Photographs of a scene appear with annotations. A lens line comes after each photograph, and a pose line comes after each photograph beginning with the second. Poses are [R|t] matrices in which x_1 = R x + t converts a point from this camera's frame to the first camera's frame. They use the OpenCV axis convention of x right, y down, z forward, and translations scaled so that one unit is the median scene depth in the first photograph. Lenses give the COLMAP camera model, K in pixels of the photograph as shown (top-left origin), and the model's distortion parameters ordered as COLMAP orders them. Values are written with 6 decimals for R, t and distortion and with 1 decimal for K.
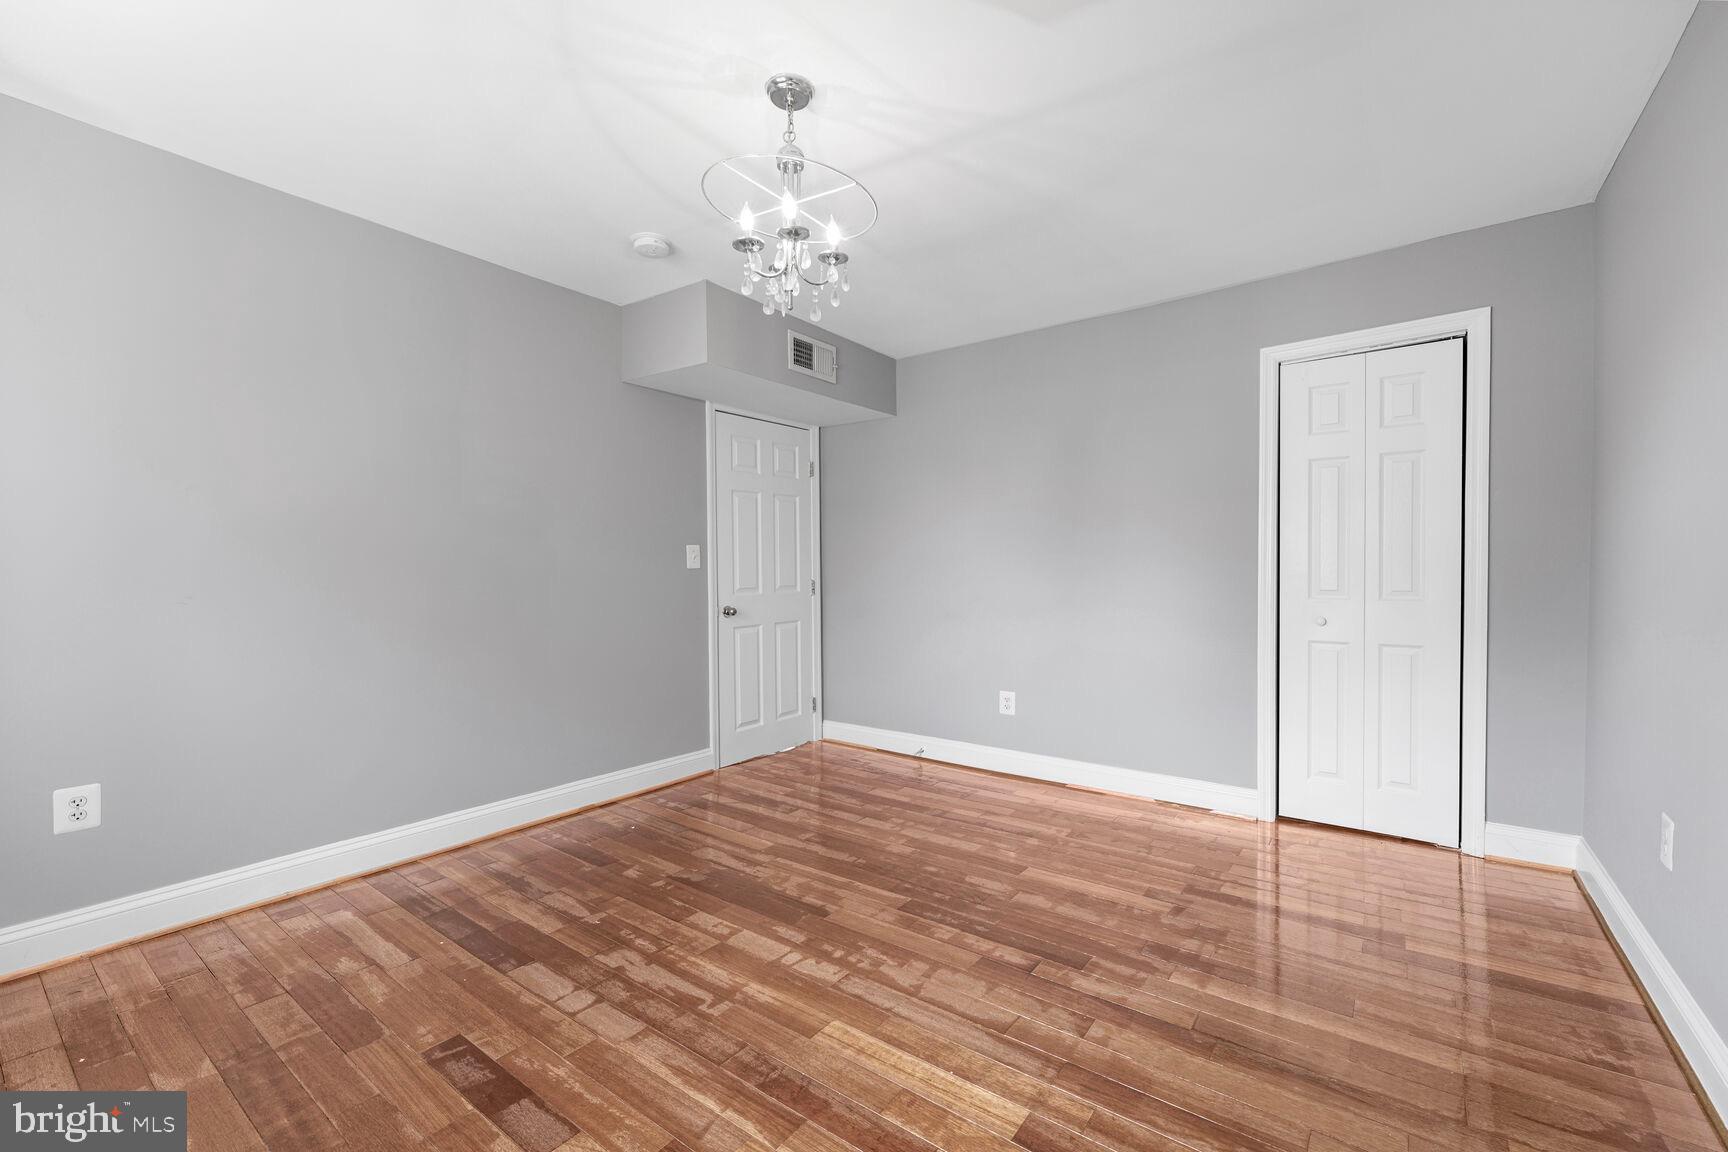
lens RADIAL K [[703.1, 0, 869.6], [0, 703.1, 573.3], [0, 0, 1]] dist [-0.005444, 0.000879]
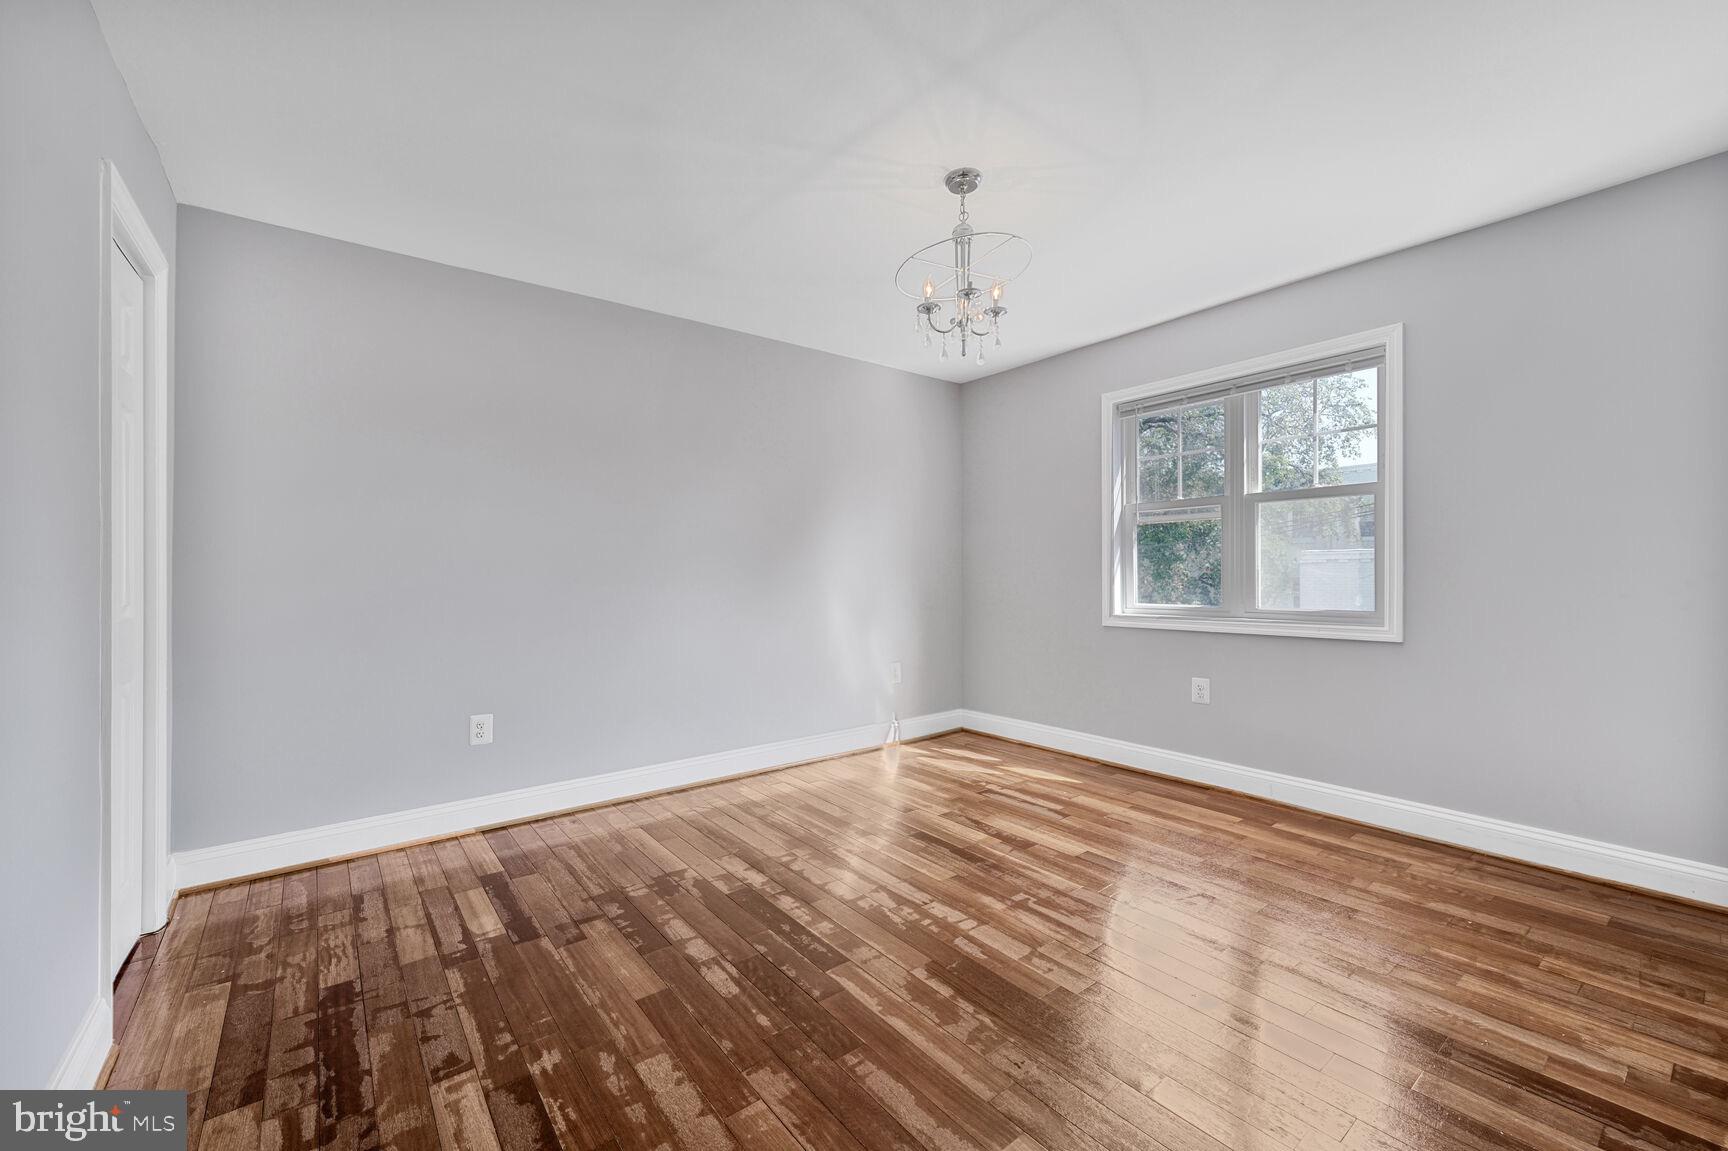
lens RADIAL K [[703.1, 0, 862.1], [0, 703.1, 573.4], [0, 0, 1]] dist [-0.001025, -0.000473]
pose [[-0.962978, 0.008312, 0.269452, -0.253784], [0.011440, 0.999884, 0.010040, -0.034175], [-0.269337, 0.012751, -0.962962, 2.102699]]
